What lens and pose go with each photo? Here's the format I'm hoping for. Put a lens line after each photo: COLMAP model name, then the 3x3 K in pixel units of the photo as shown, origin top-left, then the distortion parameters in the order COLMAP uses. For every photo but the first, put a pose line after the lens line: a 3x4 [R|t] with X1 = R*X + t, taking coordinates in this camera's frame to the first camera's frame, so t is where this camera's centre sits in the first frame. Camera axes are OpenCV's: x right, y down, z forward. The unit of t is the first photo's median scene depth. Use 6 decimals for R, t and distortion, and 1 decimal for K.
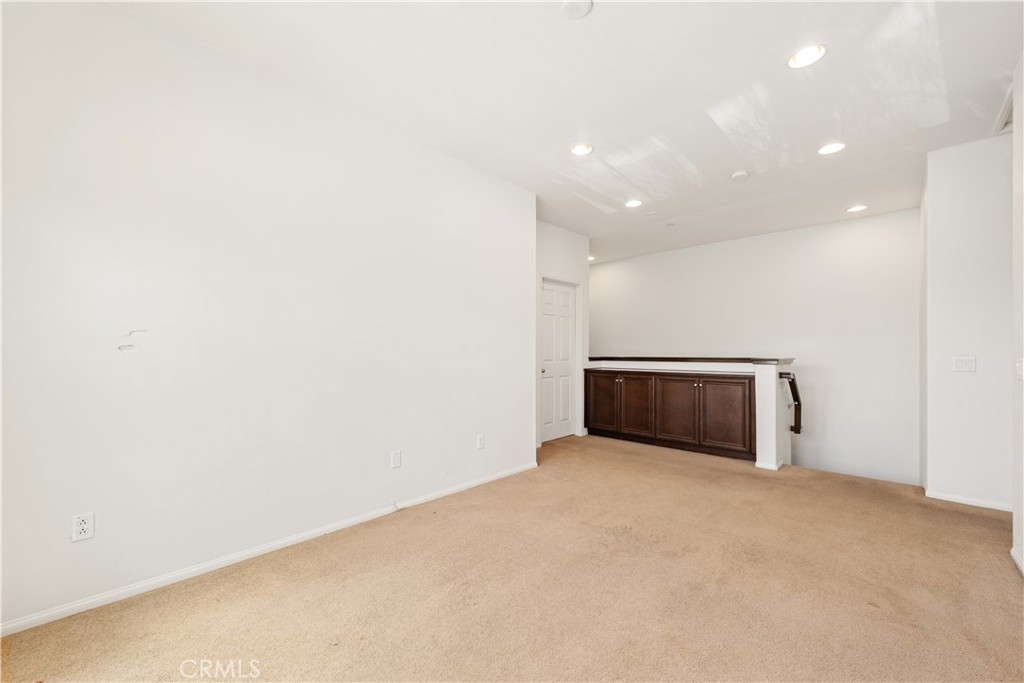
lens RADIAL K [[402.7, 0, 505.8], [0, 402.7, 351.5], [0, 0, 1]] dist [0.021058, -0.000467]
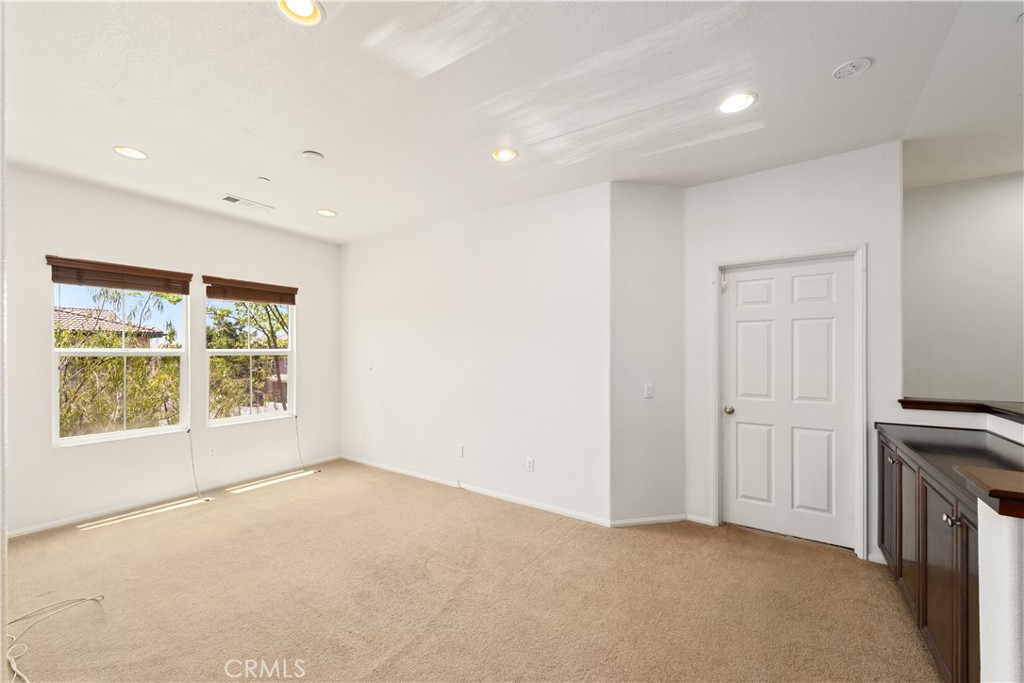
lens RADIAL K [[402.7, 0, 505.8], [0, 402.7, 351.5], [0, 0, 1]] dist [0.021058, -0.000467]
pose [[0.171026, 0.001172, -0.985266, 0.950357], [0.003862, 0.999991, 0.001860, -0.068797], [0.985259, -0.004123, 0.171020, 0.767367]]
